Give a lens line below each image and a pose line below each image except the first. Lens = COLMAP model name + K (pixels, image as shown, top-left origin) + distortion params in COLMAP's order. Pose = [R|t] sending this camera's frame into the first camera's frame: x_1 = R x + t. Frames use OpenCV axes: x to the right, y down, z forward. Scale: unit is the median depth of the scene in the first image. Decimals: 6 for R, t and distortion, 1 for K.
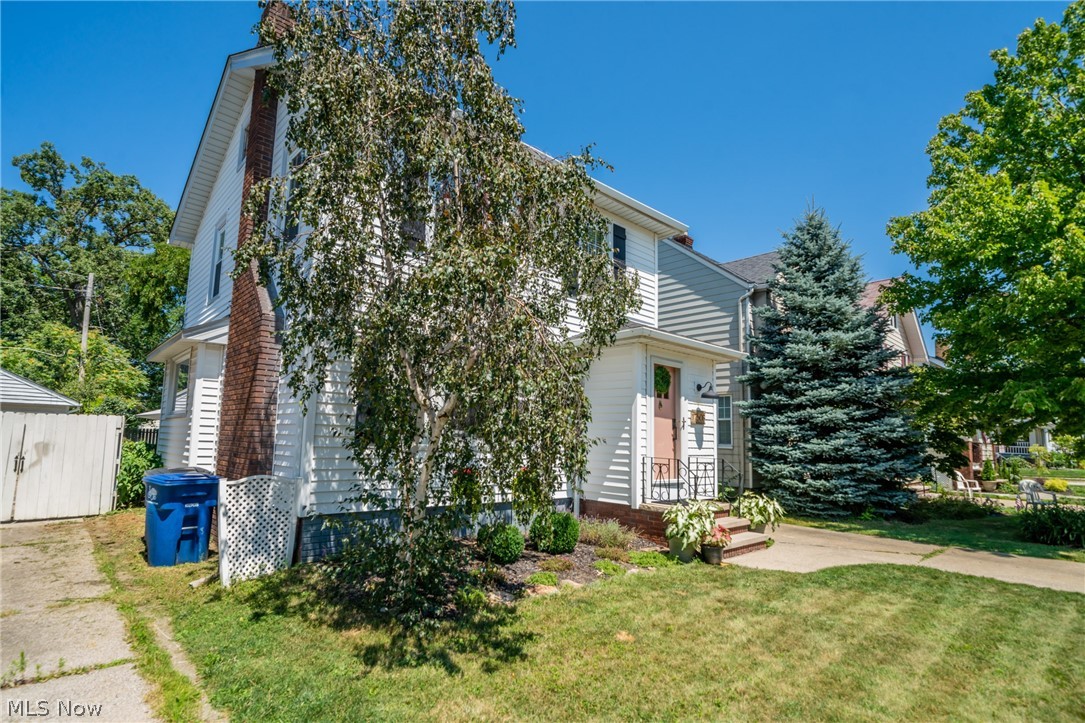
lens RADIAL K [[543.0, 0, 542.5], [0, 543.0, 361.5], [0, 0, 1]] dist [0.000042, 0.000004]
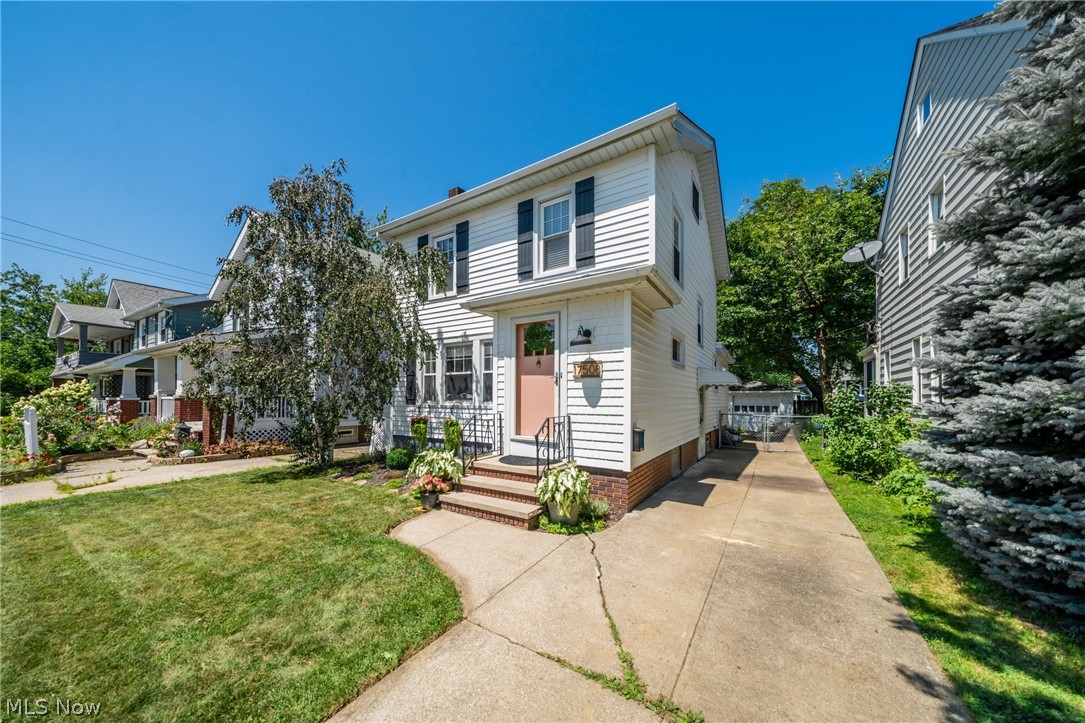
lens RADIAL K [[363.4, 0, 542.4], [0, 363.4, 398.7], [0, 0, 1]] dist [-0.000062, -0.000011]
pose [[0.261496, -0.034418, -0.964591, 0.803974], [0.137250, 0.990535, 0.001864, 0.136610], [0.955396, -0.132878, 0.263745, 0.779963]]
